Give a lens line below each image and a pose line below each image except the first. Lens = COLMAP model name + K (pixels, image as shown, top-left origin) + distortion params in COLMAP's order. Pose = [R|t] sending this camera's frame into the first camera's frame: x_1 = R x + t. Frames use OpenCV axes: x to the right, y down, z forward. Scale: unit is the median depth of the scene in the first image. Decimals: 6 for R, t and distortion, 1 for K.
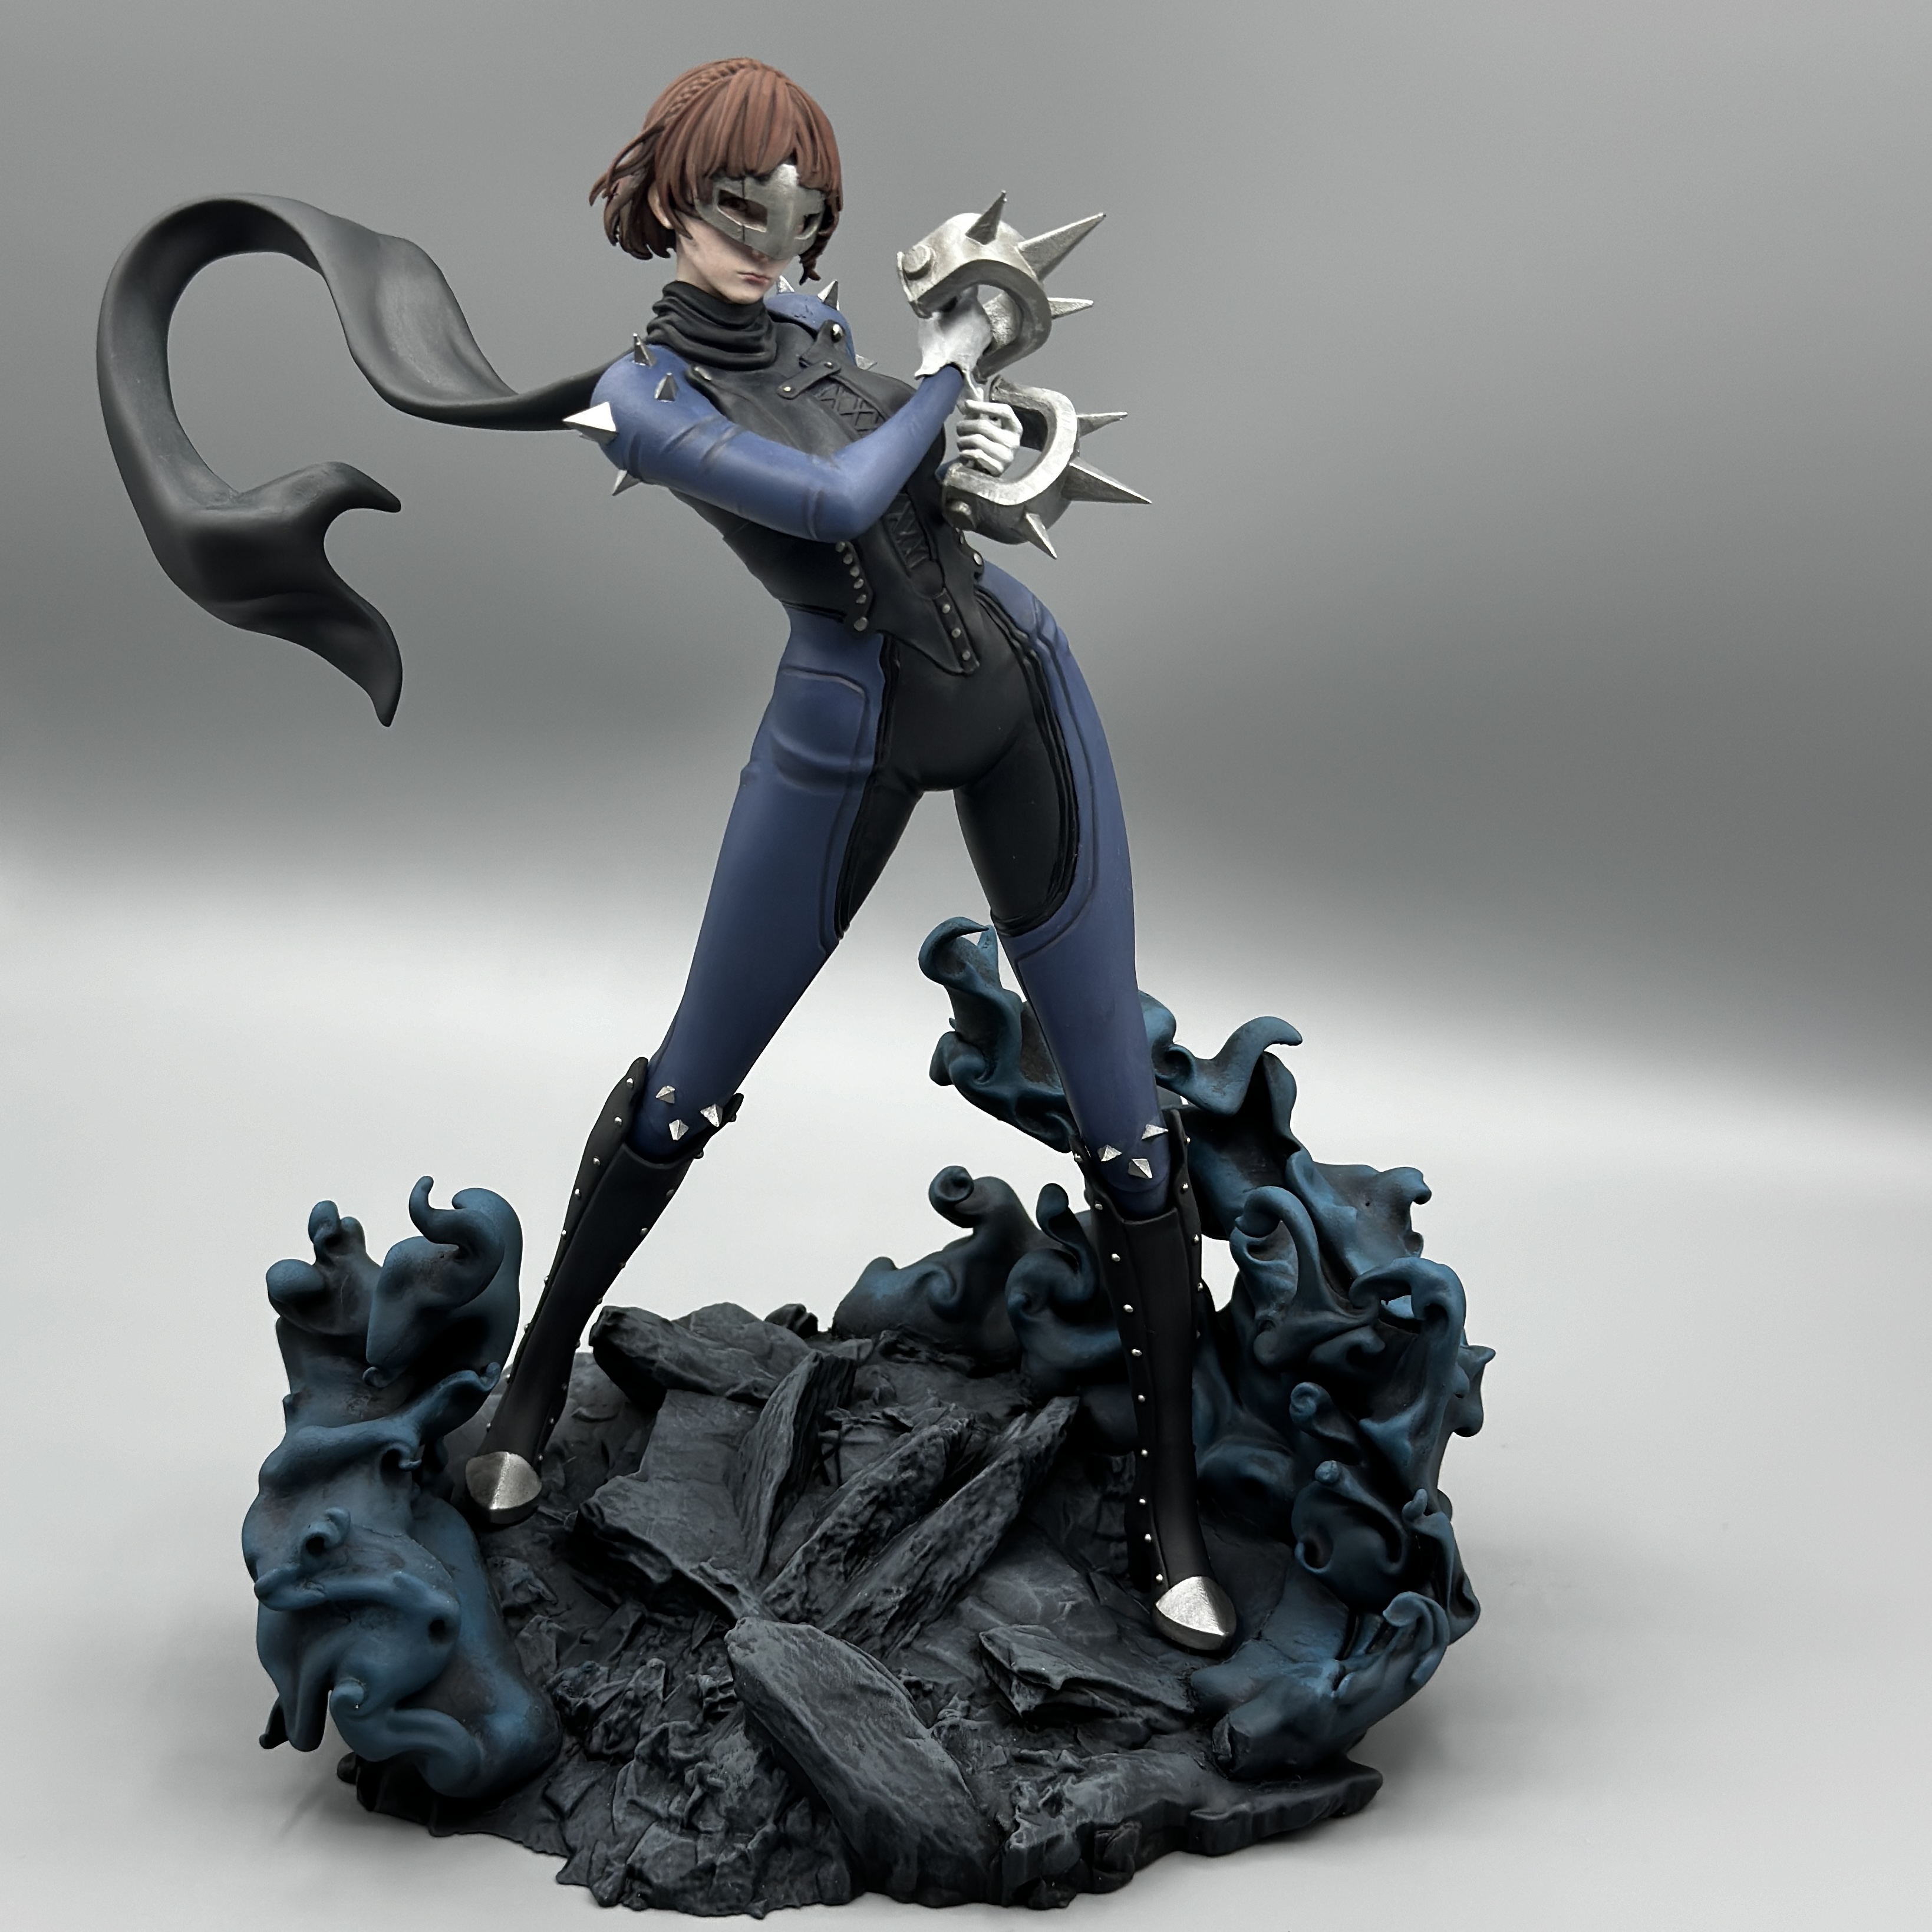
lens RADIAL K [[3309.1, 0, 803.9], [0, 3309.1, 1152.4], [0, 0, 1]] dist [0.116533, 0.090381]
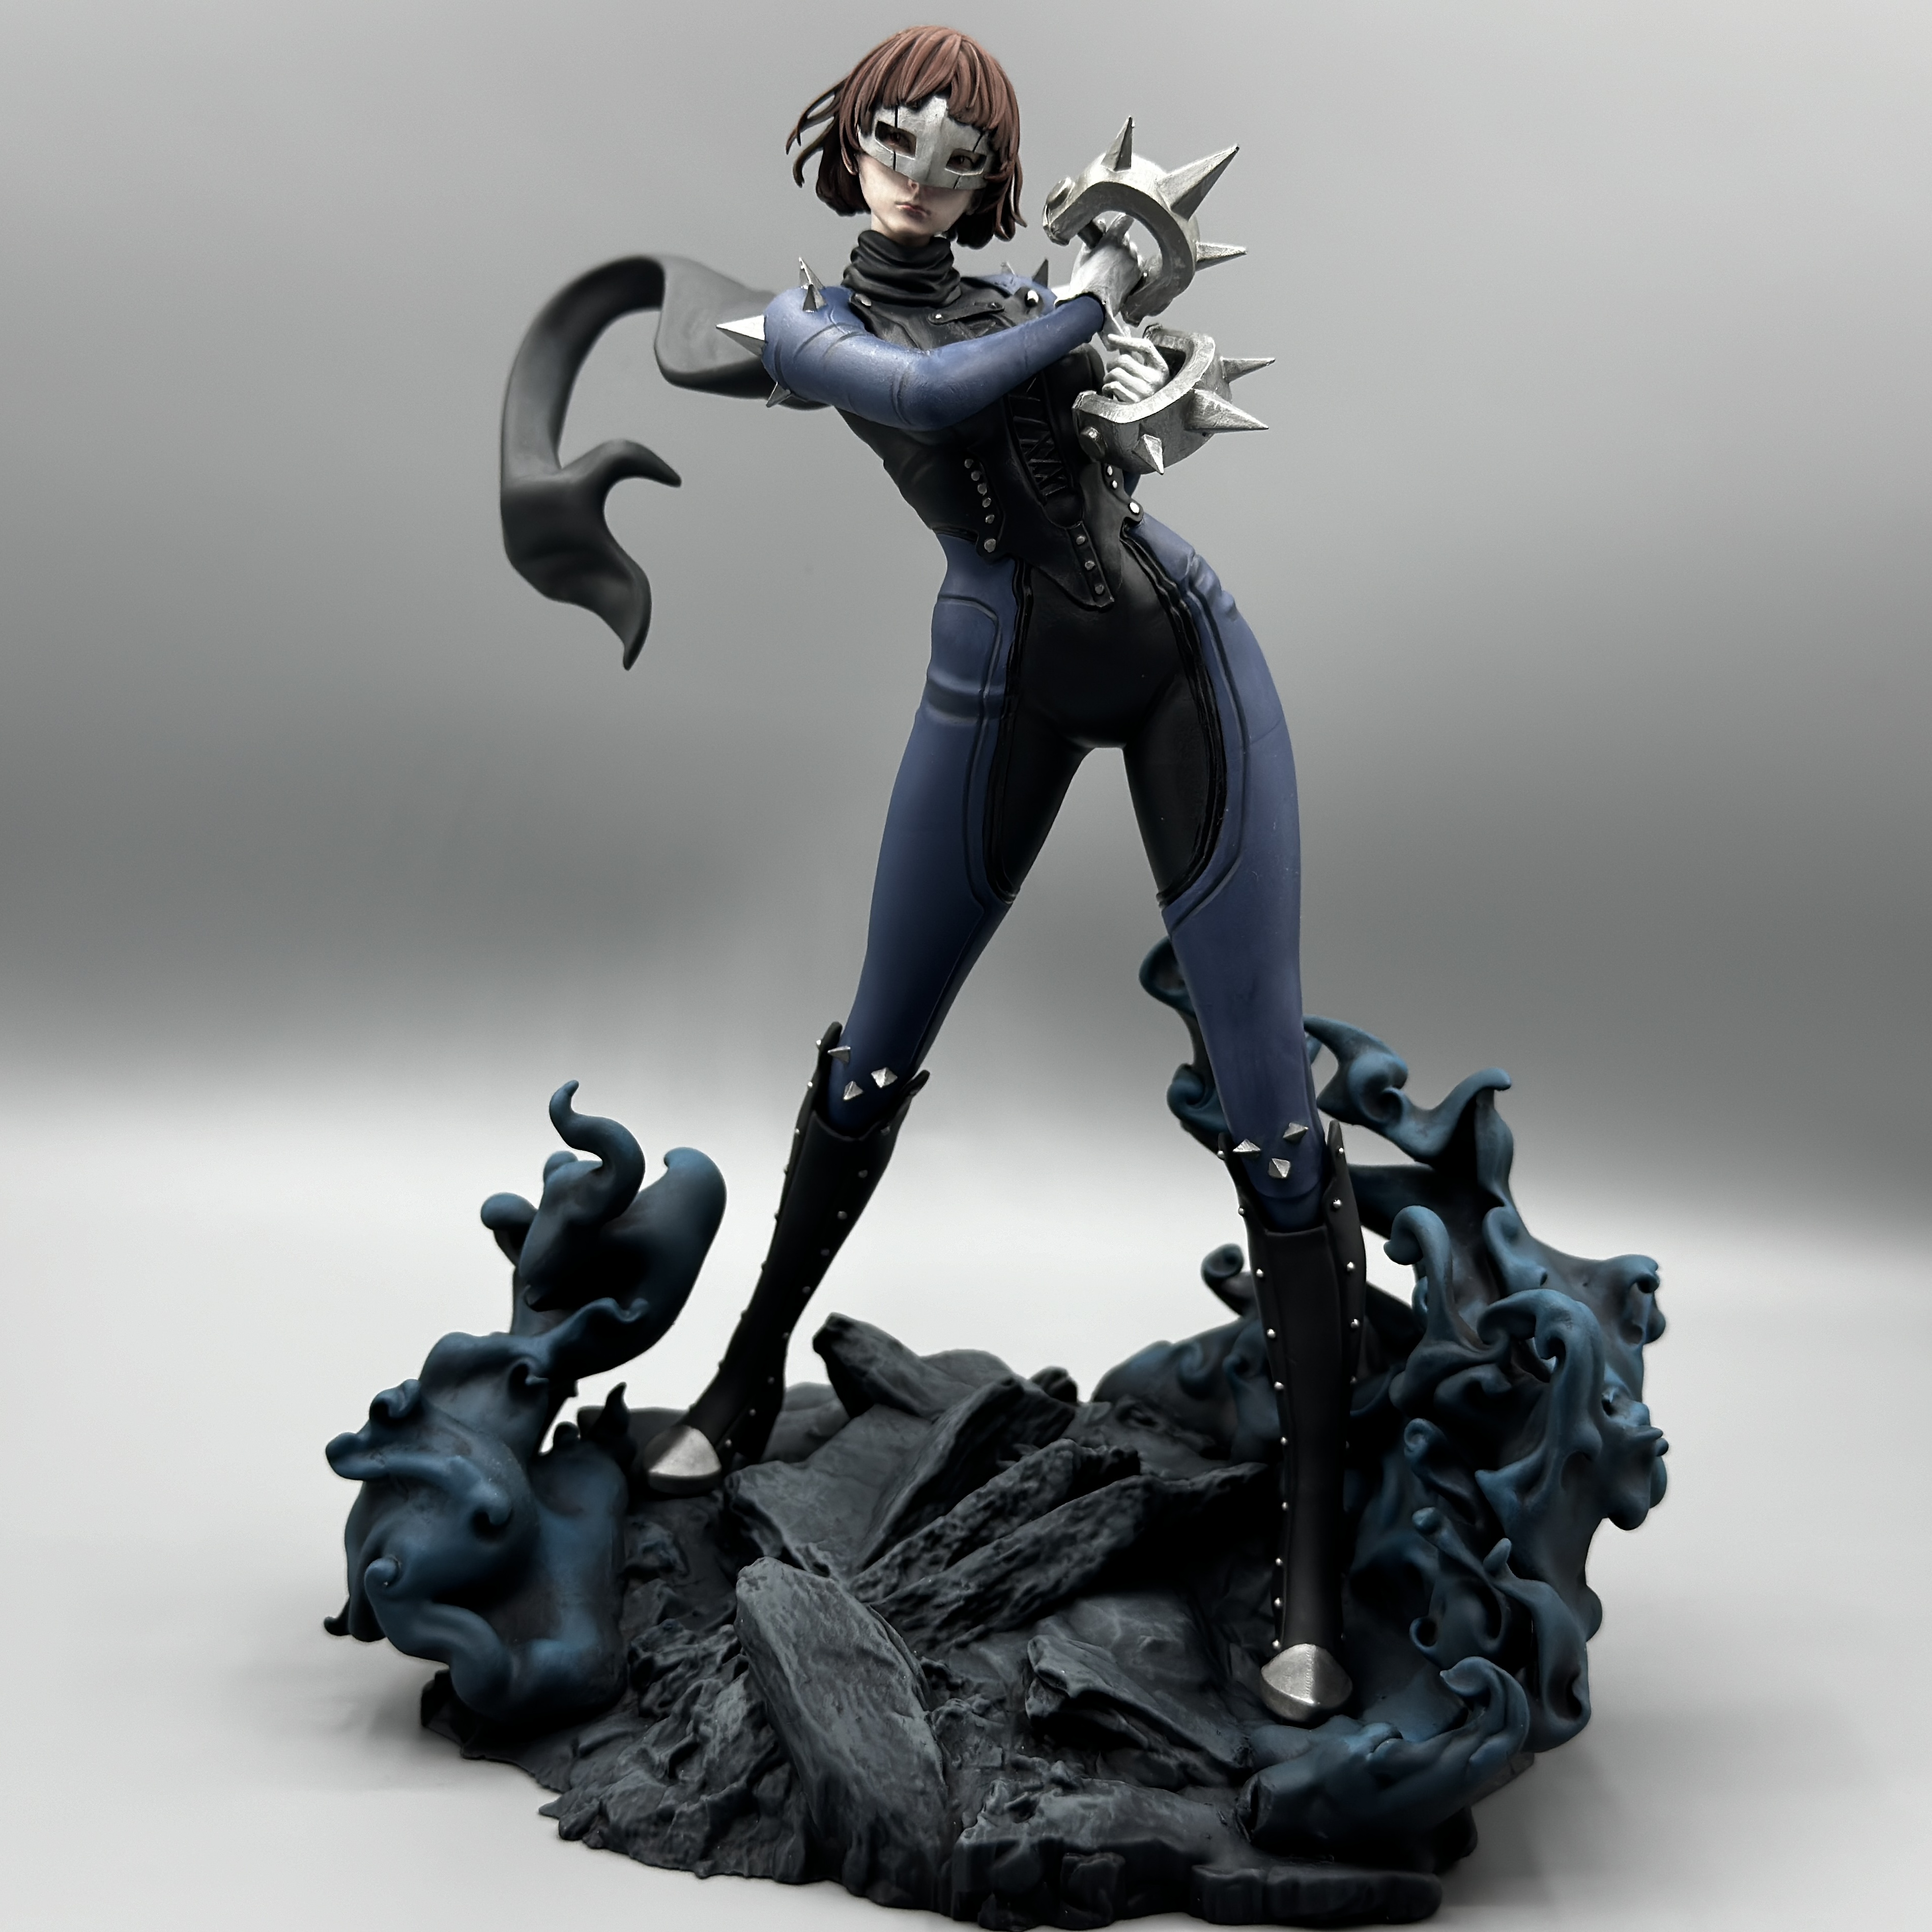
lens RADIAL K [[2887.9, 0, 966.0], [0, 2887.9, 966.0], [0, 0, 1]] dist [0.114066, -0.043804]
pose [[0.931516, 0.082590, -0.354199, 0.316542], [-0.172705, 0.957520, -0.230932, 0.160550], [0.320080, 0.276288, 0.906208, 0.219857]]
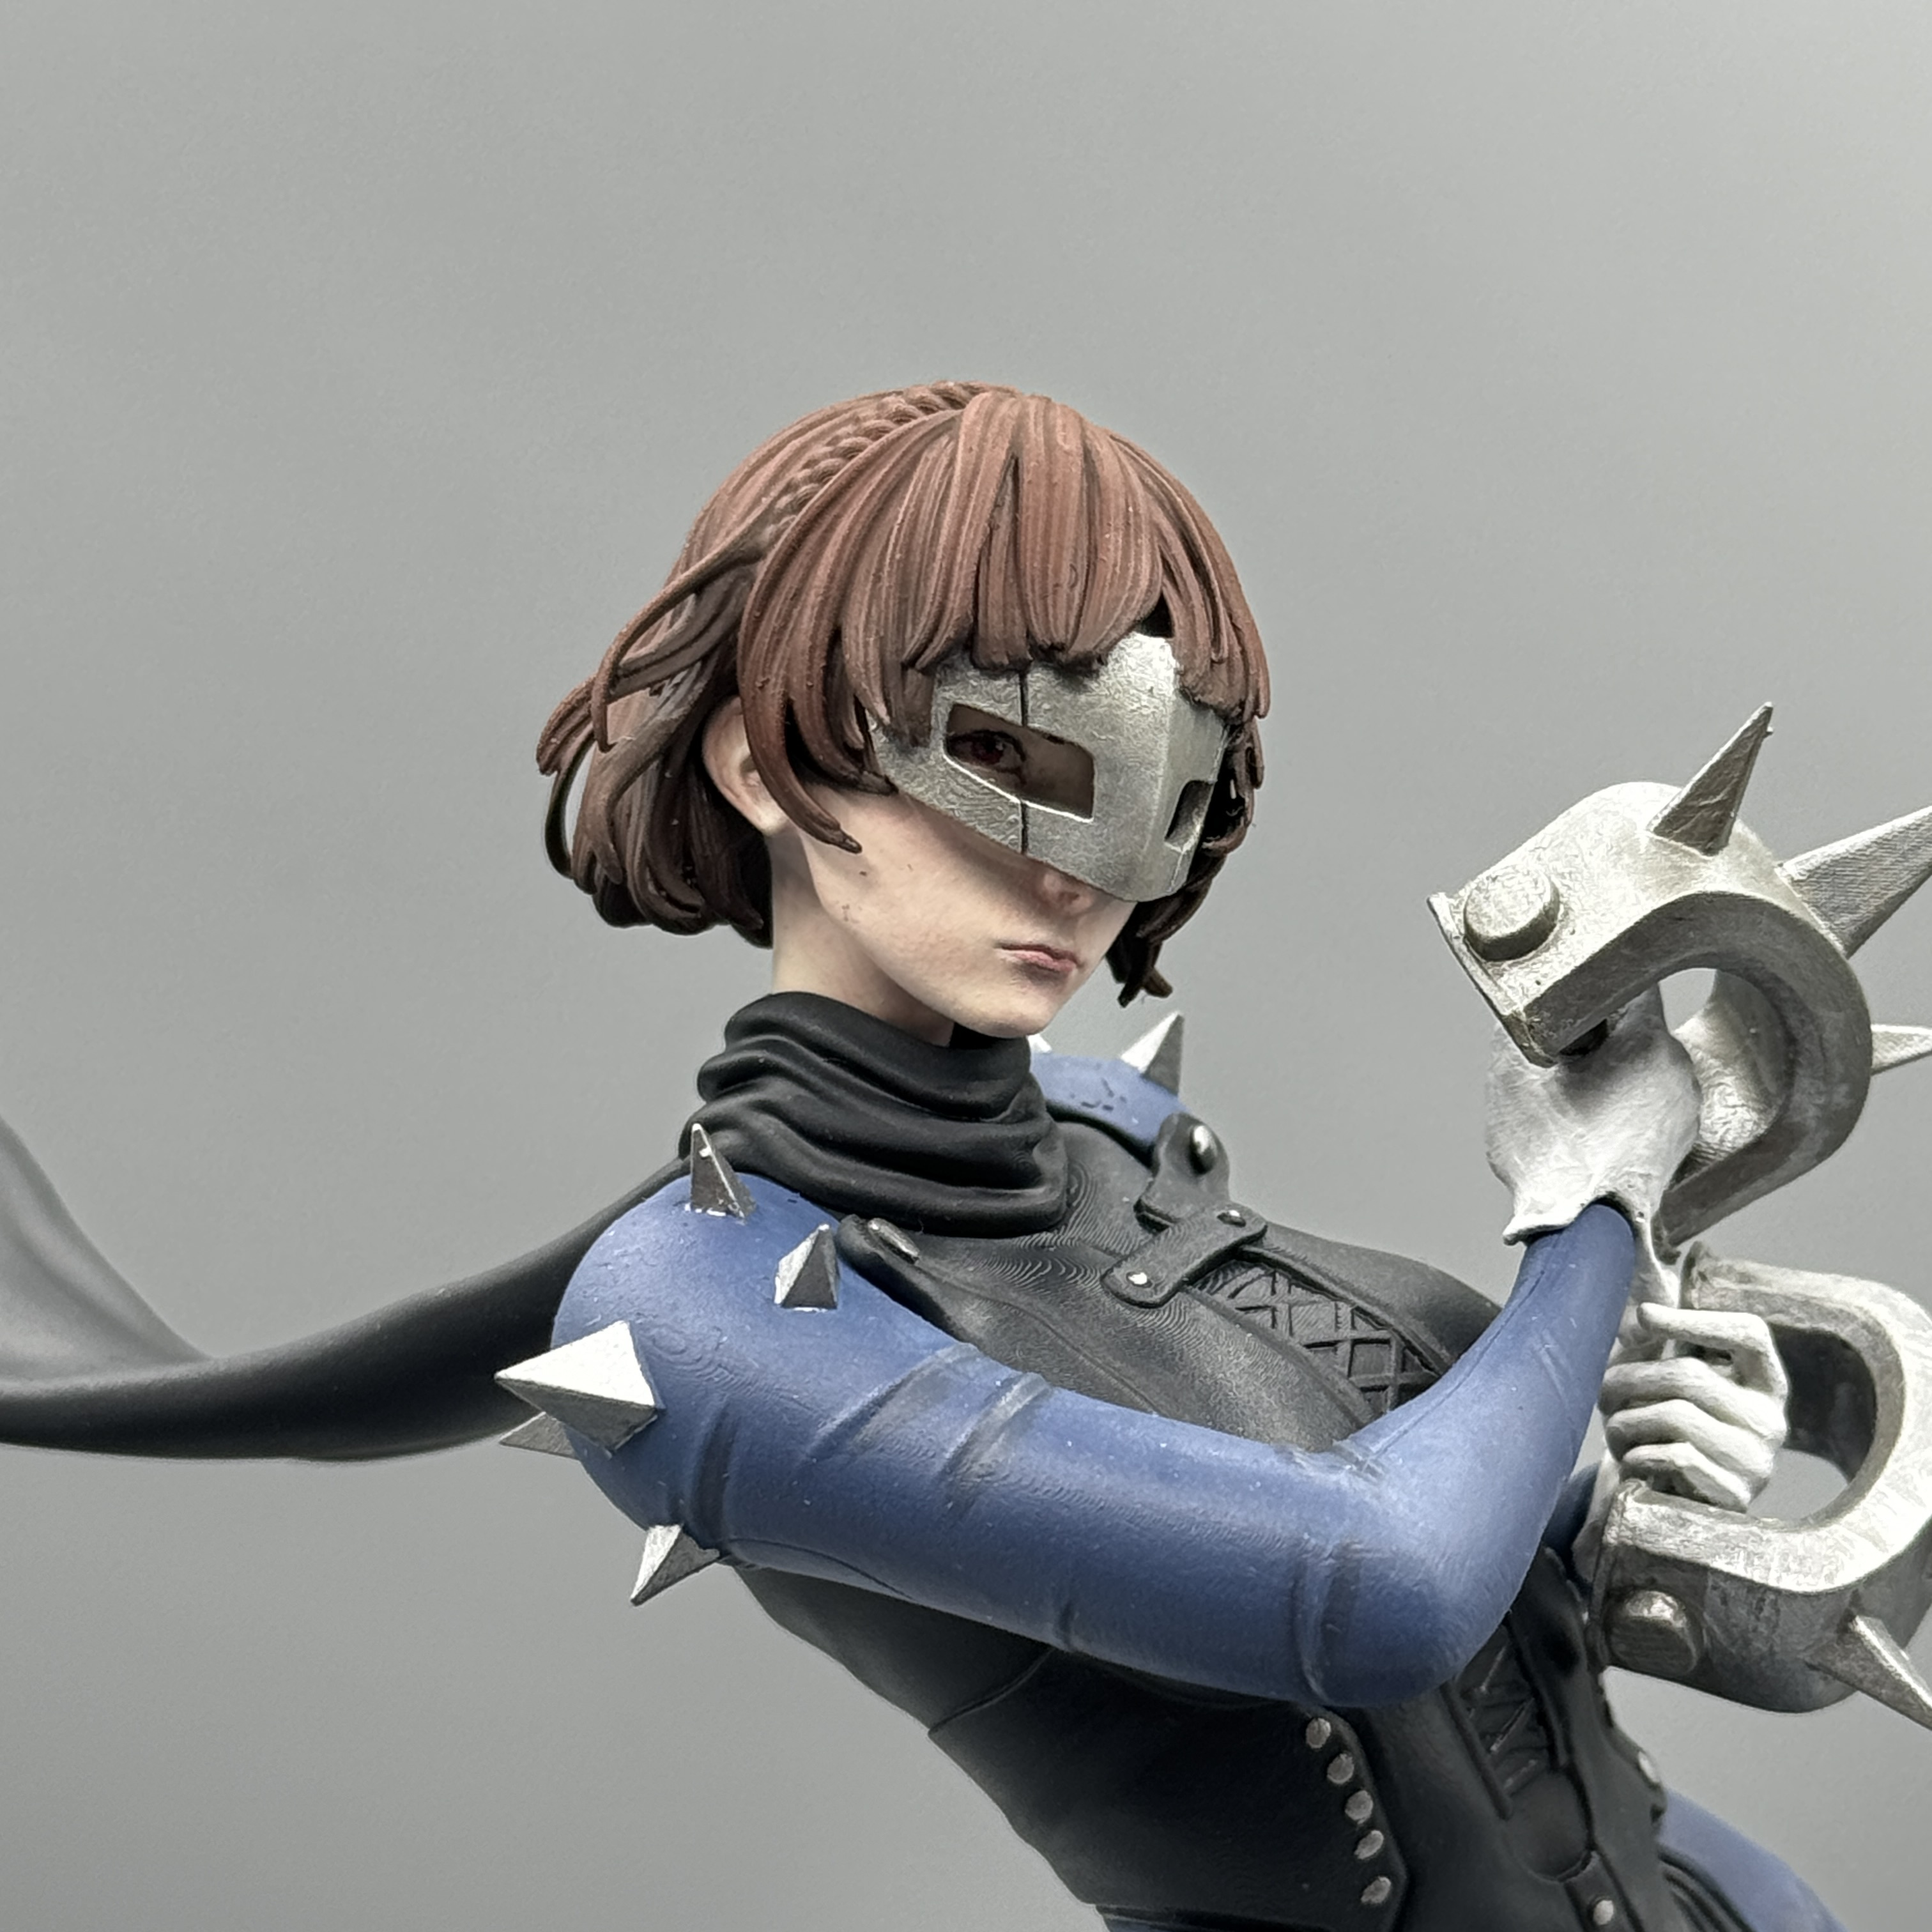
lens RADIAL K [[5962.5, 0, 1172.0], [0, 5962.5, 1182.1], [0, 0, 1]] dist [0.178981, 1.369283]
pose [[0.981560, -0.021154, 0.189980, -0.107046], [0.078543, 0.950718, -0.299943, -0.054301], [-0.174273, 0.309333, 0.934849, 0.404729]]
